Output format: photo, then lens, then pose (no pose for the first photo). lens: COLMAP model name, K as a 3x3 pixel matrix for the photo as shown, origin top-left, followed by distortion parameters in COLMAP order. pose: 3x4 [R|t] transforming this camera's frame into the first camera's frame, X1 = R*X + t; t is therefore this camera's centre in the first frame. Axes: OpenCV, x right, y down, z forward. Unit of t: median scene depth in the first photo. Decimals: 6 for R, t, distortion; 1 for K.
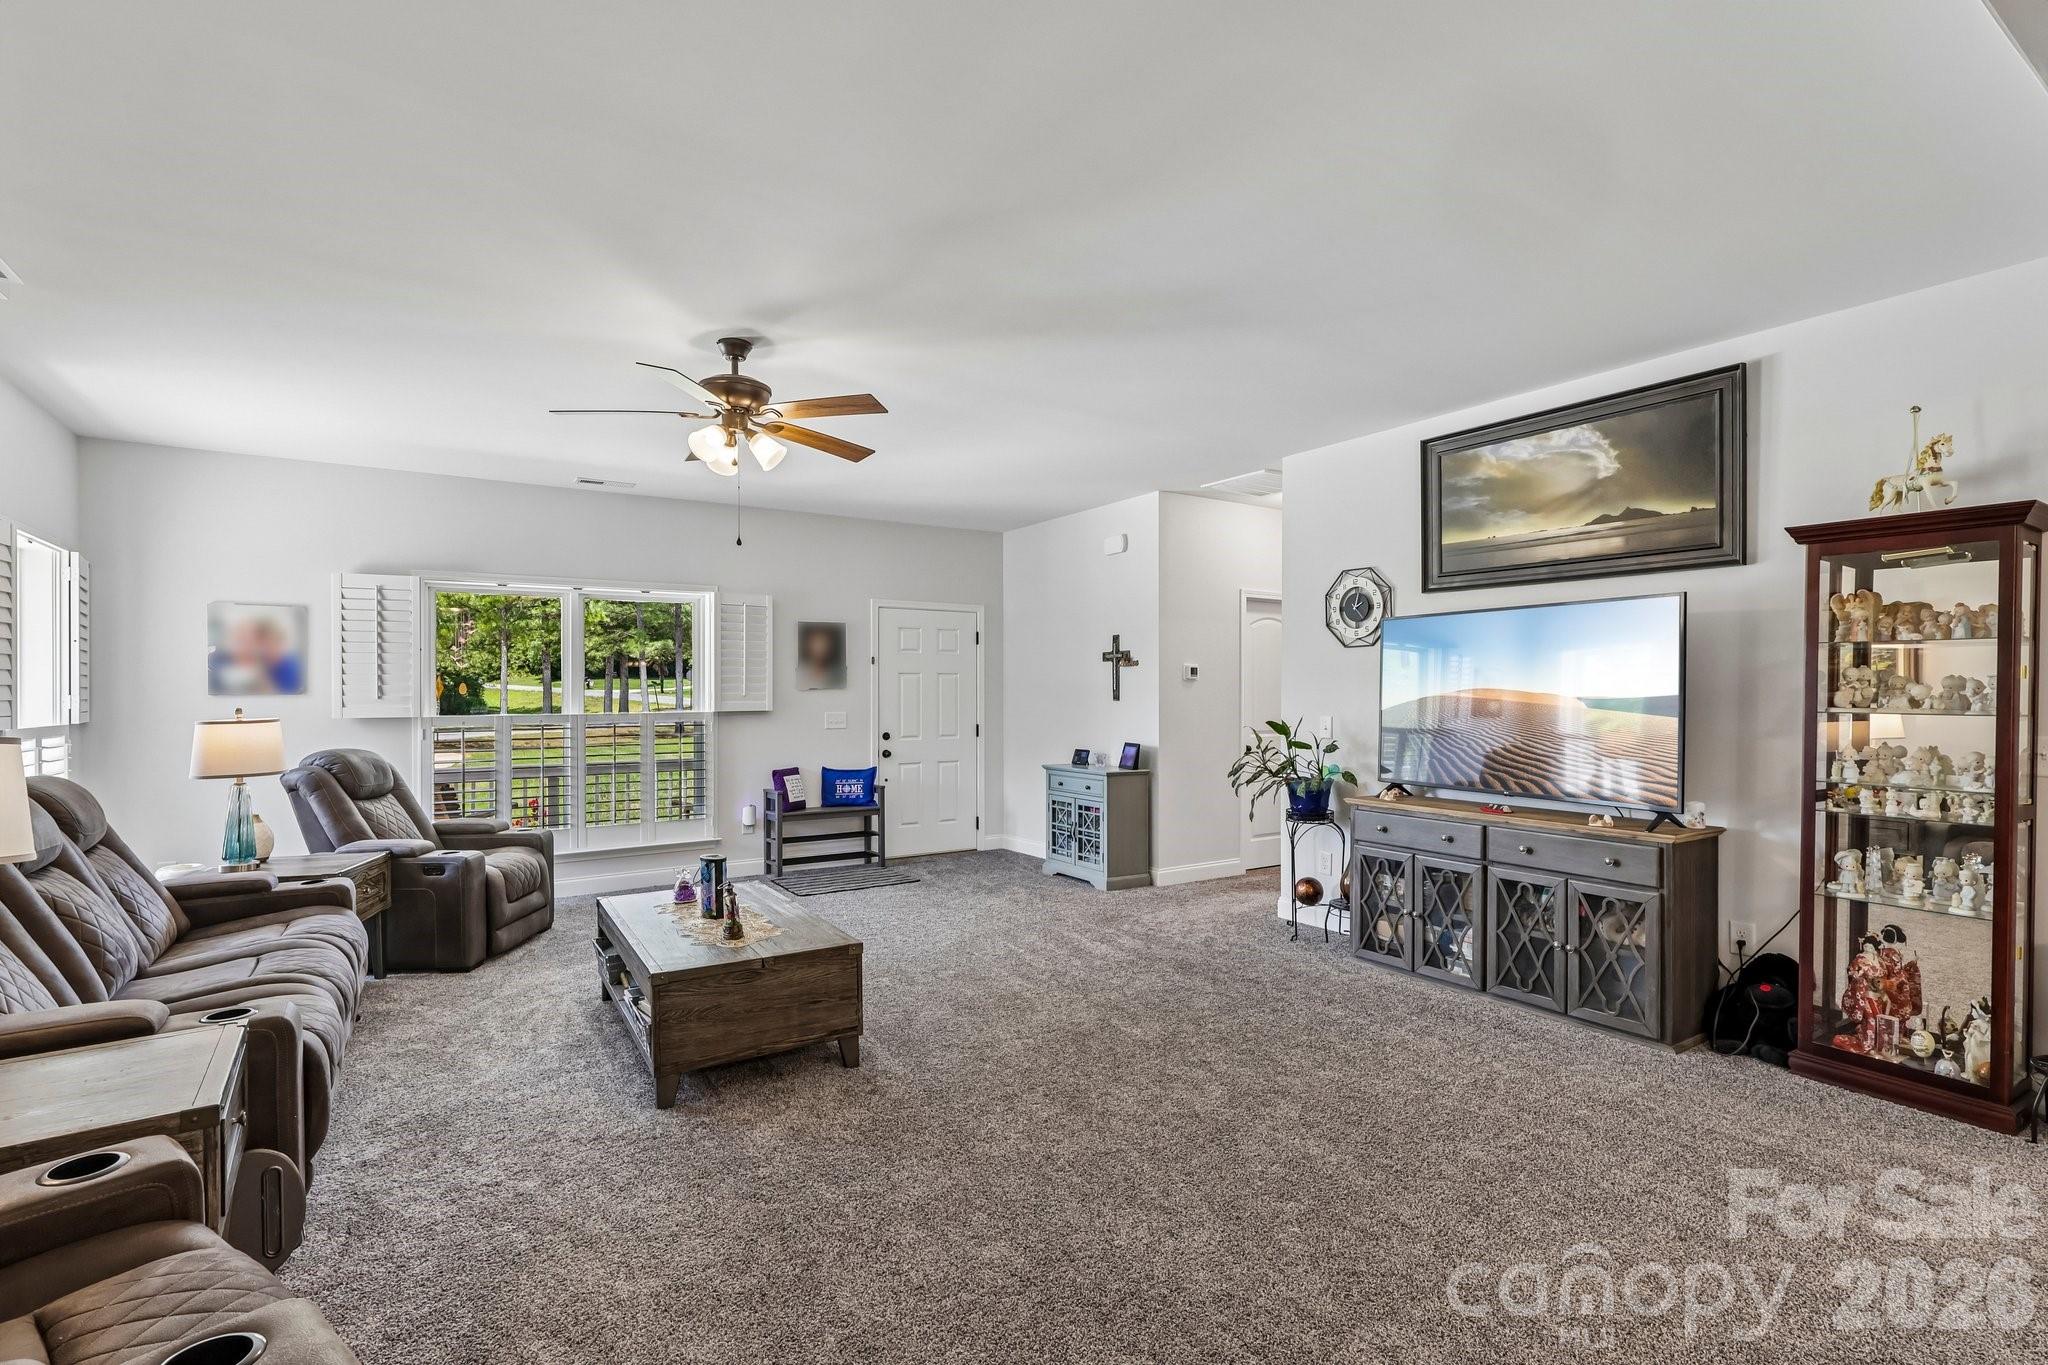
lens RADIAL K [[950.9, 0, 1013.1], [0, 950.9, 689.7], [0, 0, 1]] dist [0.000610, -0.000474]
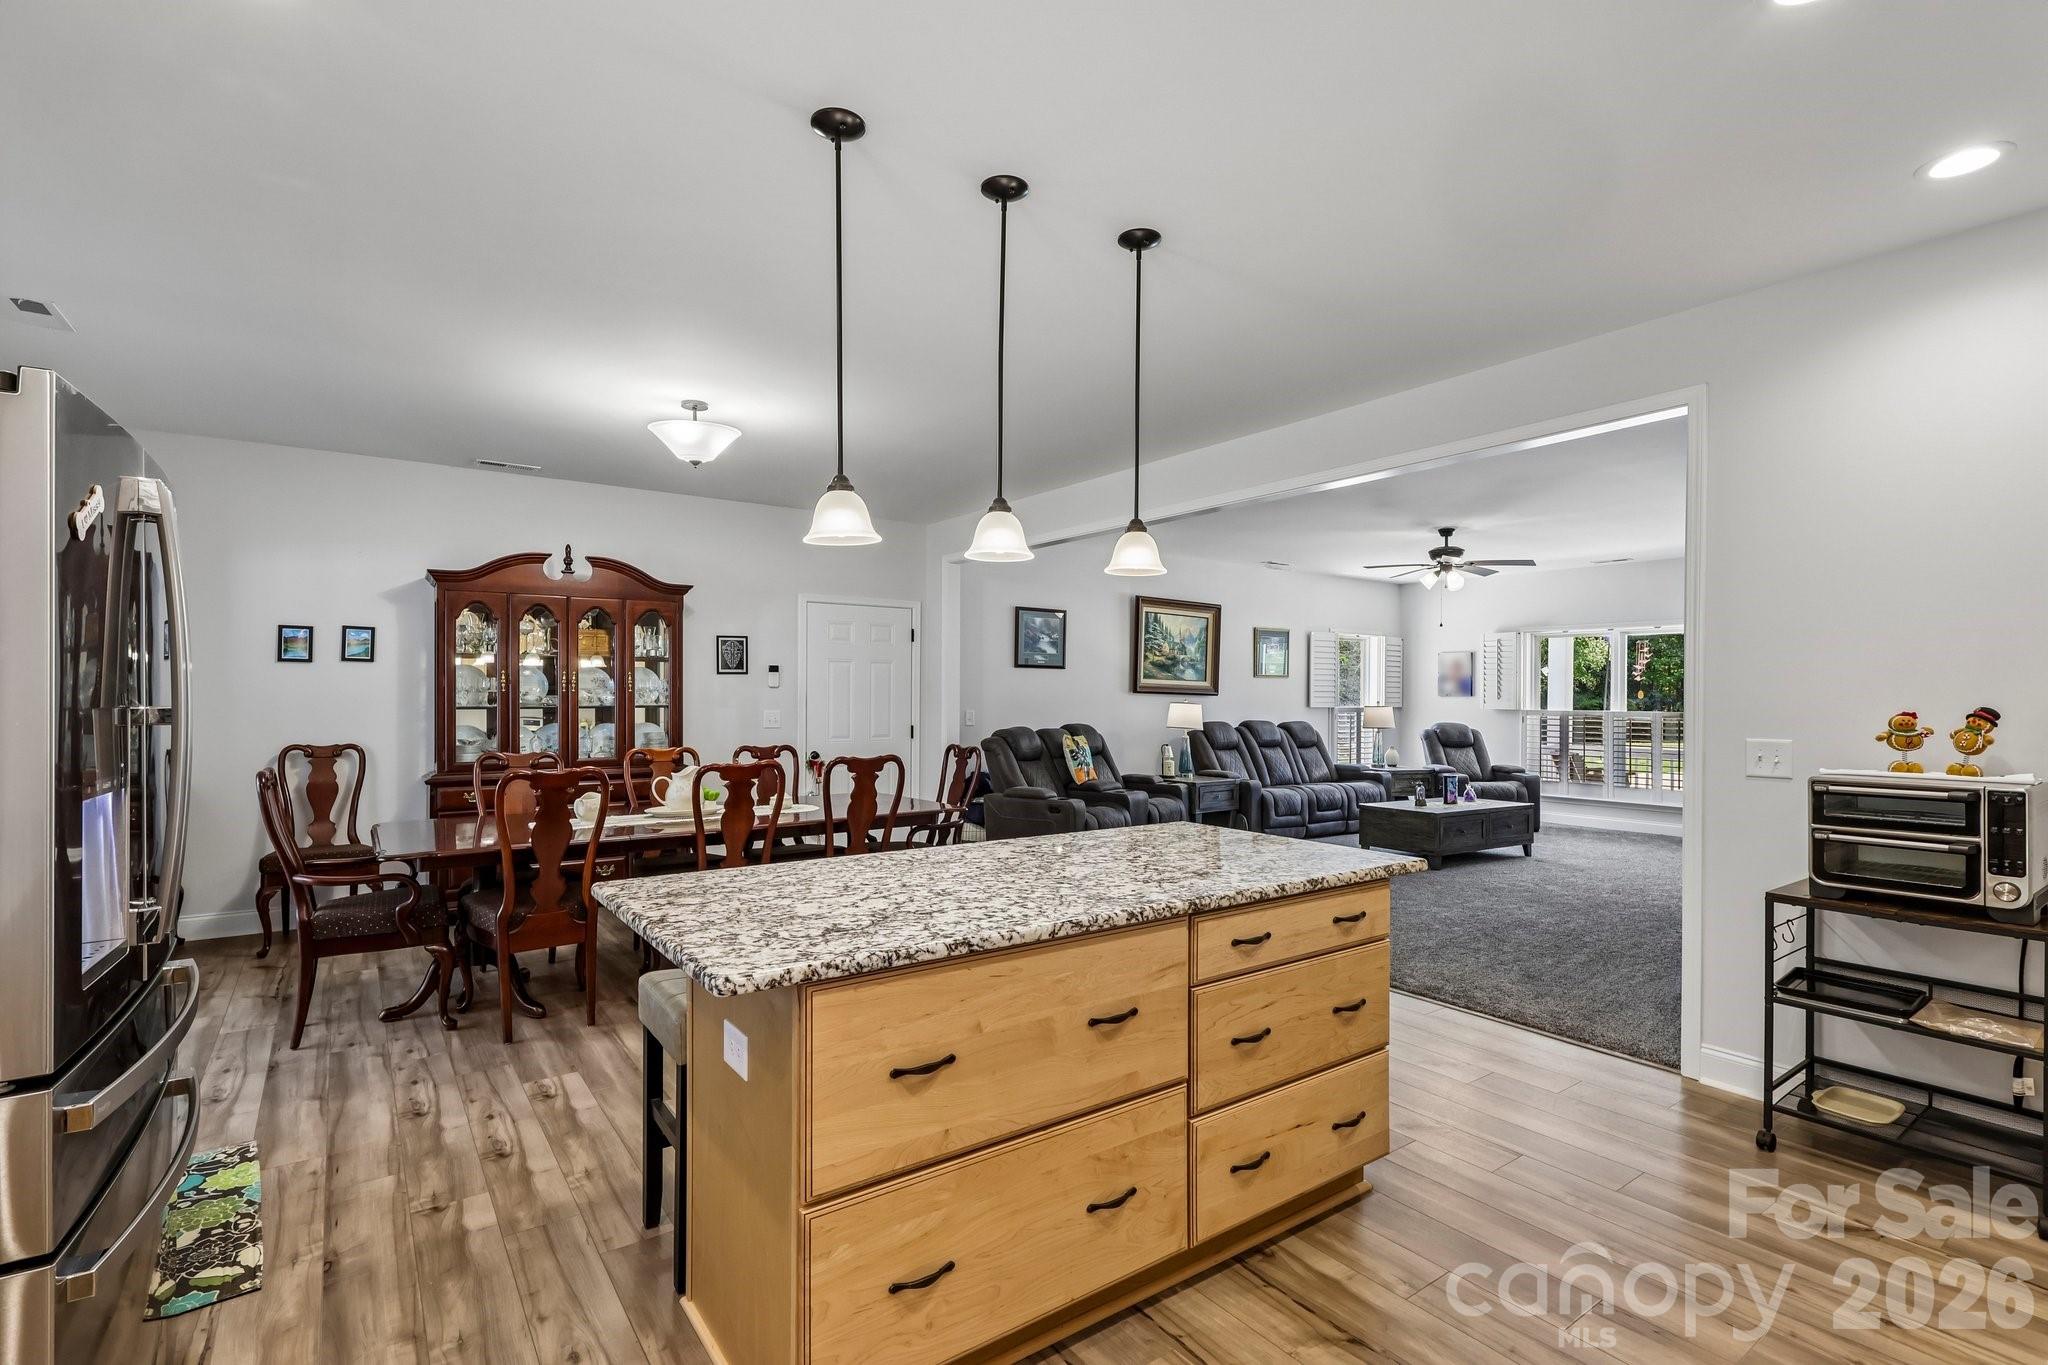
lens RADIAL K [[950.9, 0, 1025.4], [0, 950.9, 688.0], [0, 0, 1]] dist [0.000610, -0.000474]
pose [[0.044063, -0.001203, -0.999028, 0.954190], [-0.010458, 0.999944, -0.001665, 0.000292], [0.998974, 0.010522, 0.044048, -0.011632]]
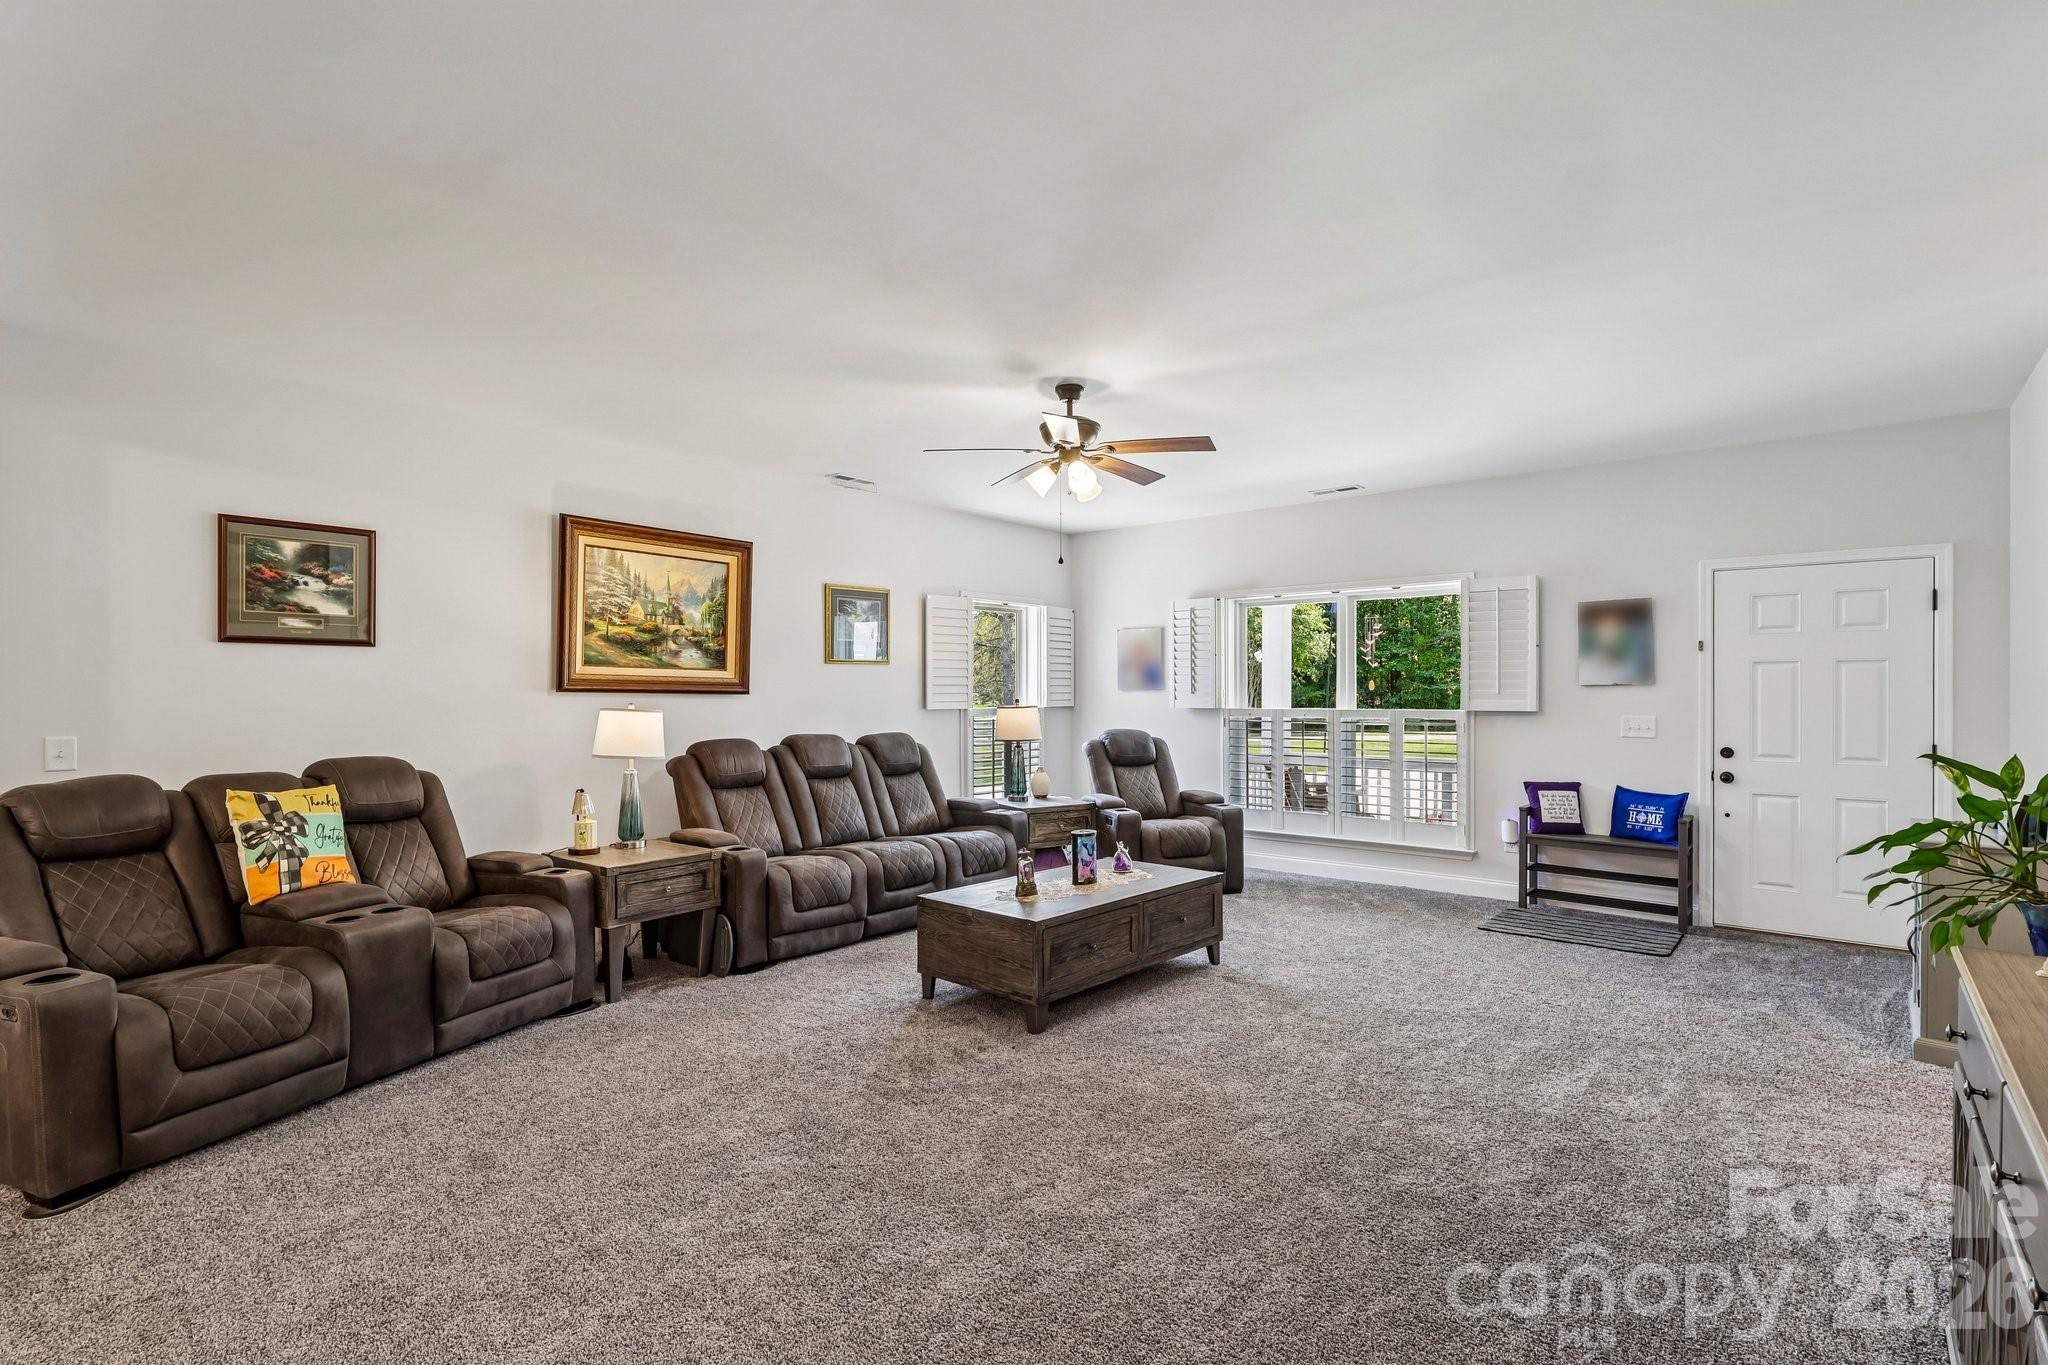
lens RADIAL K [[950.9, 0, 1023.3], [0, 950.9, 689.8], [0, 0, 1]] dist [0.000610, -0.000474]
pose [[0.278906, 0.003764, -0.960311, 0.433571], [0.000914, 0.999991, 0.004185, -0.000833], [0.960318, -0.002045, 0.278900, 0.335074]]
